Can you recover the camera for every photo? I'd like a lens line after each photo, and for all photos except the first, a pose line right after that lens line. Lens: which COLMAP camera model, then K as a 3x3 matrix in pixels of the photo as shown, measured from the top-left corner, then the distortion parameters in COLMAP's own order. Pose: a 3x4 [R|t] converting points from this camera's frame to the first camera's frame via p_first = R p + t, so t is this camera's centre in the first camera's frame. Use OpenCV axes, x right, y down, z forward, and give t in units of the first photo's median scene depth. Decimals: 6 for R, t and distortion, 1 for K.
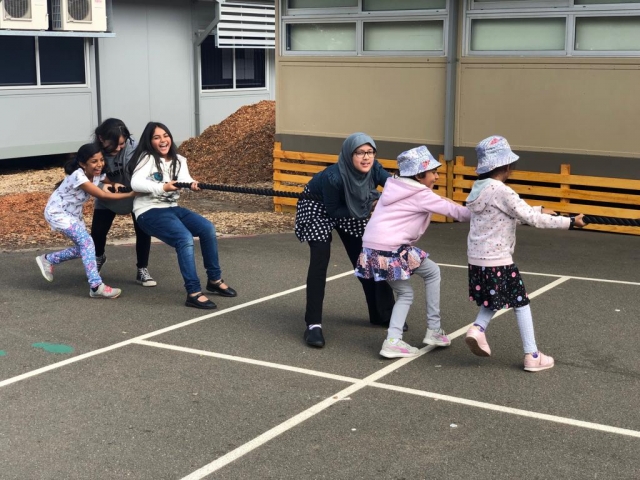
lens RADIAL K [[938.4, 0, 322.9], [0, 938.4, 239.5], [0, 0, 1]] dist [0.091081, -0.331251]
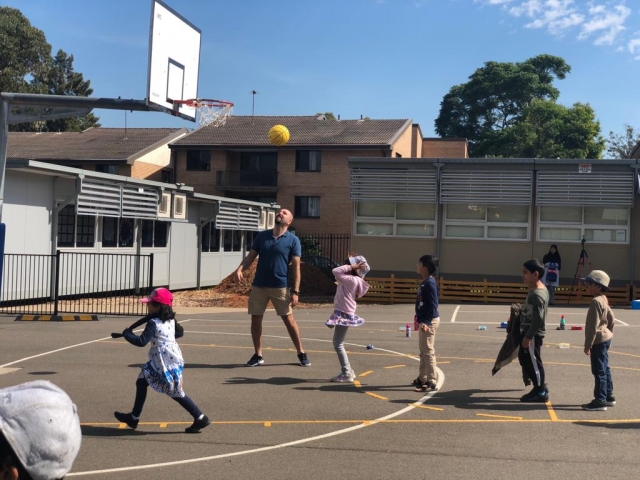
lens RADIAL K [[938.4, 0, 322.9], [0, 938.4, 239.5], [0, 0, 1]] dist [0.091081, -0.331251]
pose [[0.920666, 0.024994, 0.389551, -1.040928], [0.047949, 0.983149, -0.176403, 0.225362], [-0.387395, 0.181087, 0.903954, -1.098329]]
